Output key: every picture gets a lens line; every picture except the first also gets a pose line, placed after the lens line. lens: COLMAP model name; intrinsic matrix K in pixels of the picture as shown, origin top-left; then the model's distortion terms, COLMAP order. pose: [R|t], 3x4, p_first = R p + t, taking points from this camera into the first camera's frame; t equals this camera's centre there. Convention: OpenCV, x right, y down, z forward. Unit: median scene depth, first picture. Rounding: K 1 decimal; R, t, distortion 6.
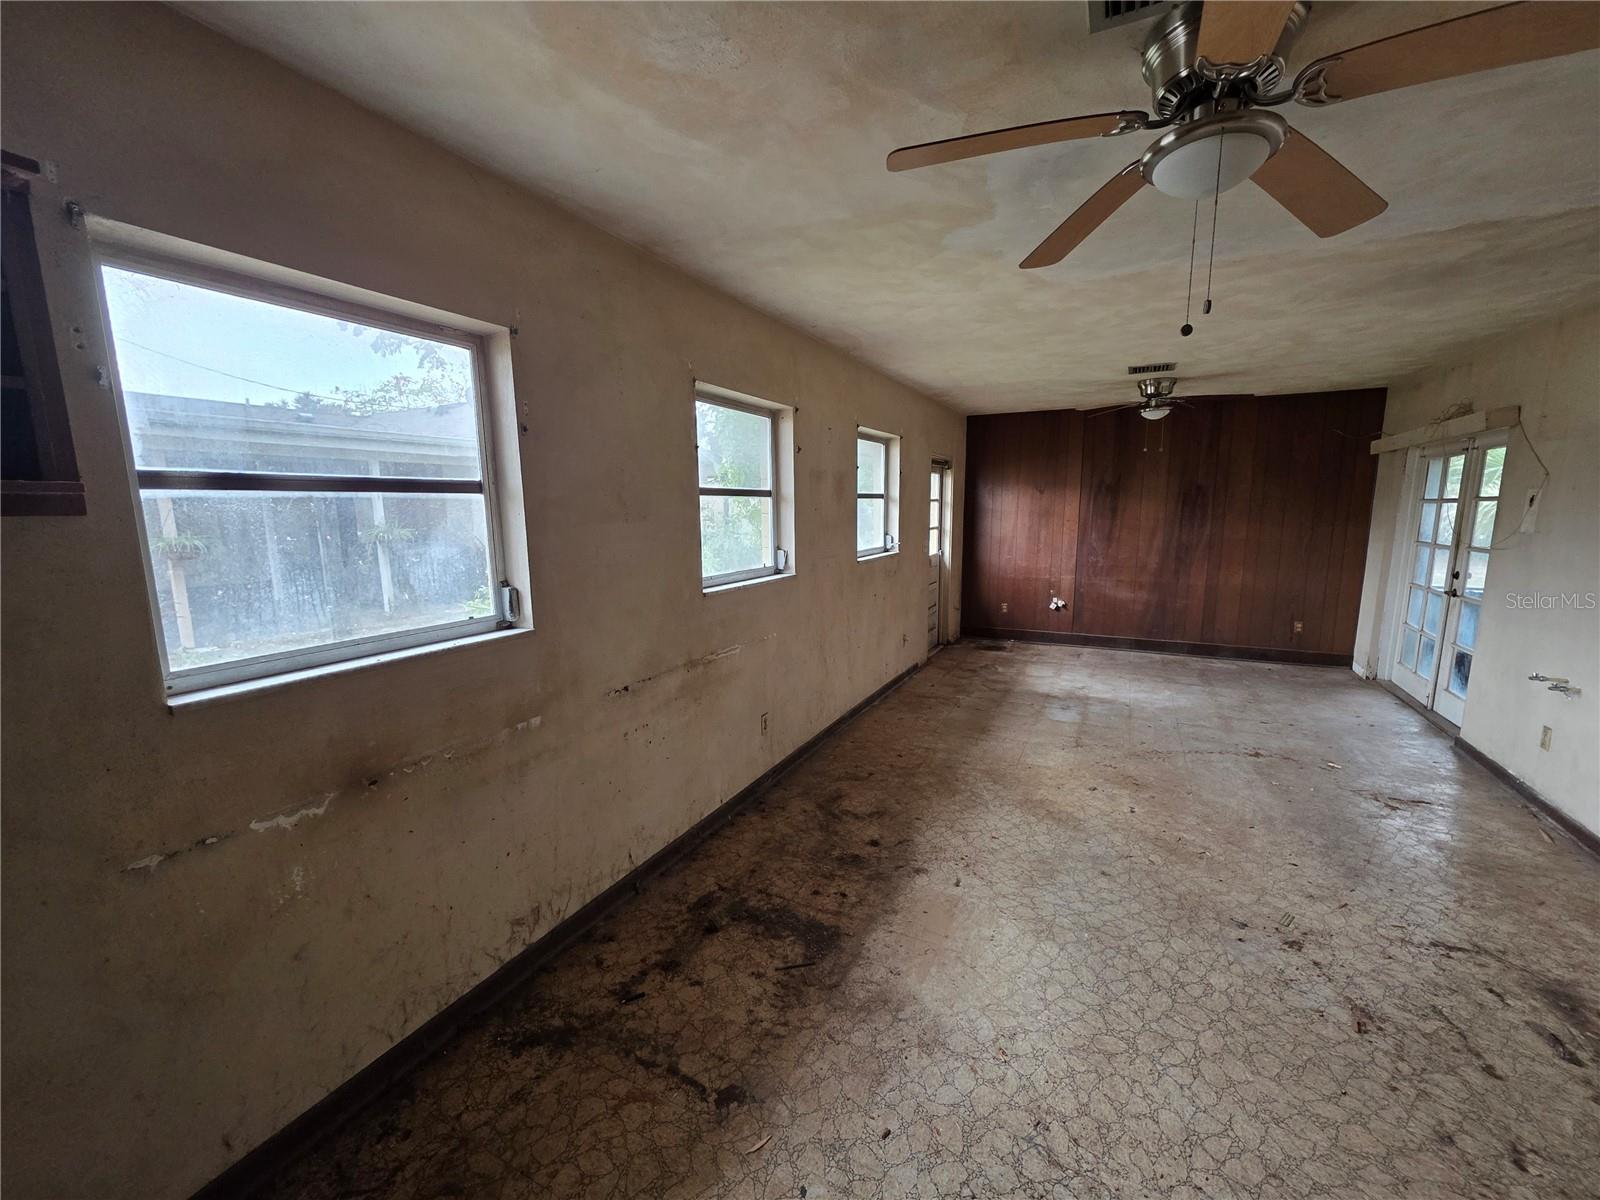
lens RADIAL K [[639.5, 0, 802.0], [0, 639.5, 603.4], [0, 0, 1]] dist [0.000159, 0.000979]
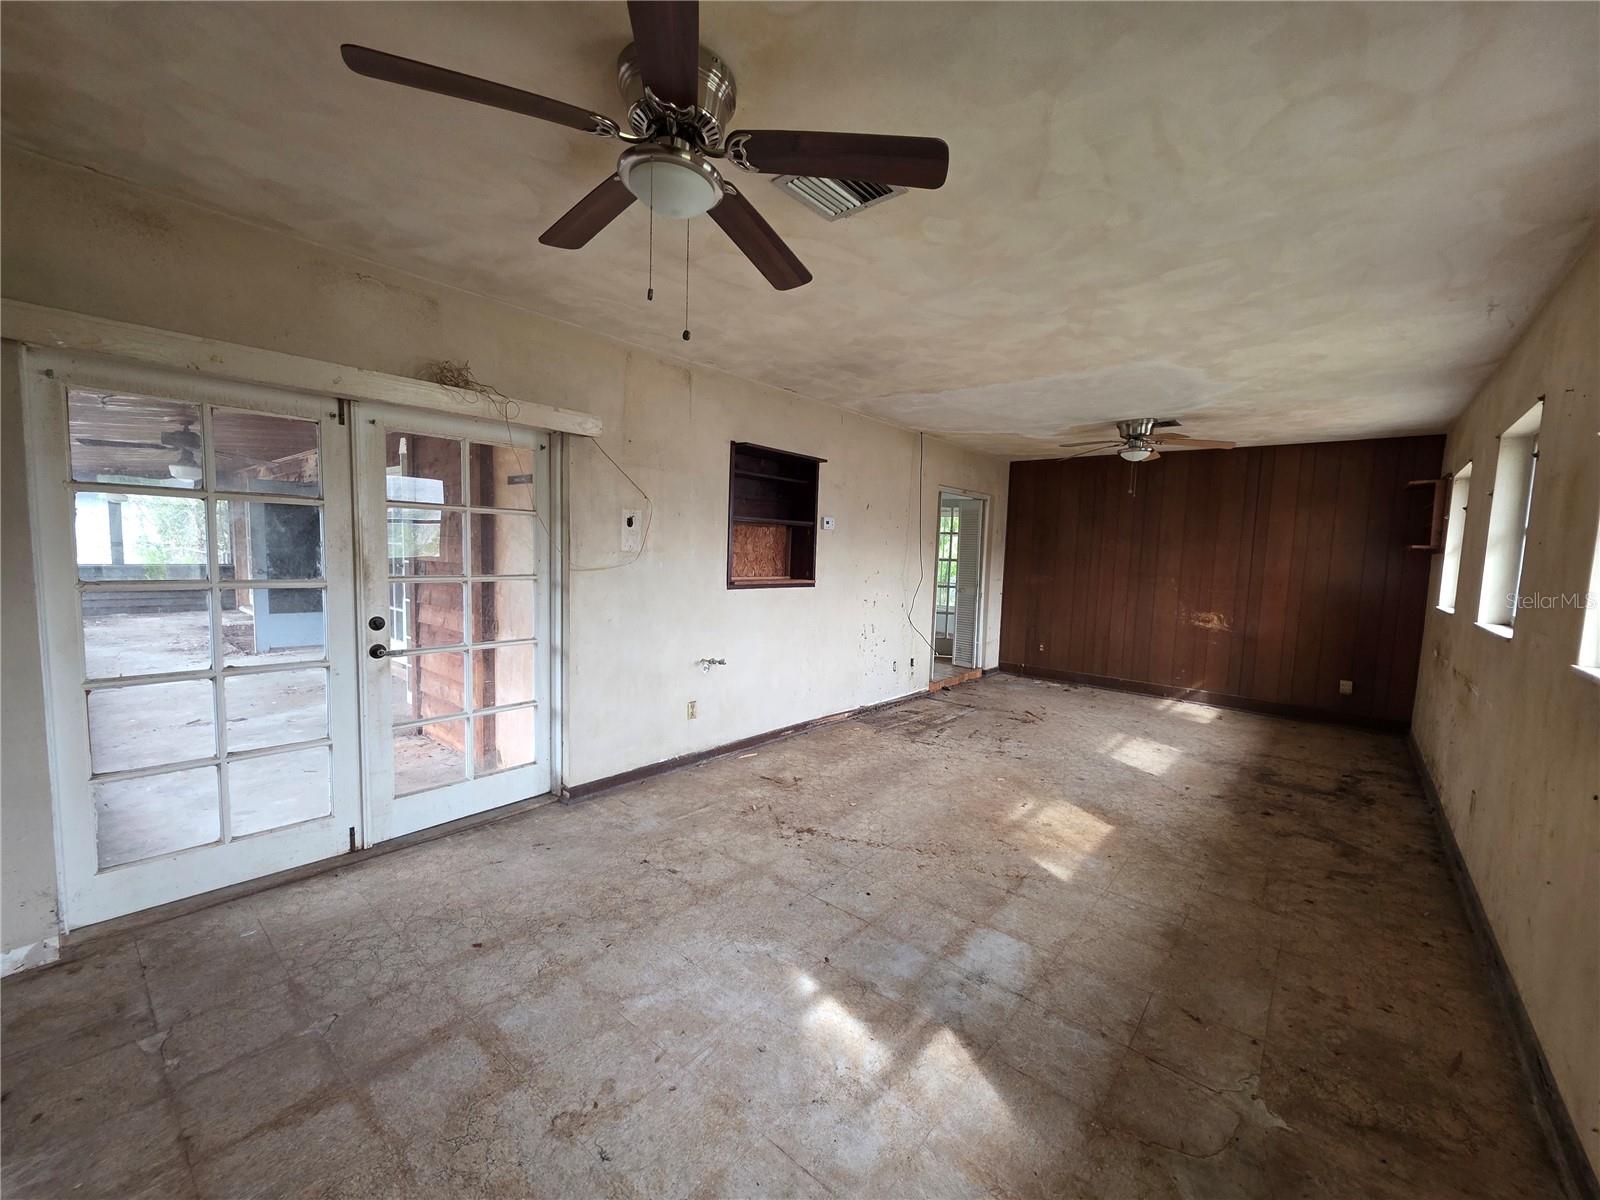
lens RADIAL K [[639.5, 0, 798.7], [0, 639.5, 605.3], [0, 0, 1]] dist [0.000159, 0.000979]
pose [[-0.971960, -0.045562, 0.230692, 0.575826], [0.009743, 0.972404, 0.233099, -0.249565], [-0.234946, 0.228810, -0.944694, 1.815308]]
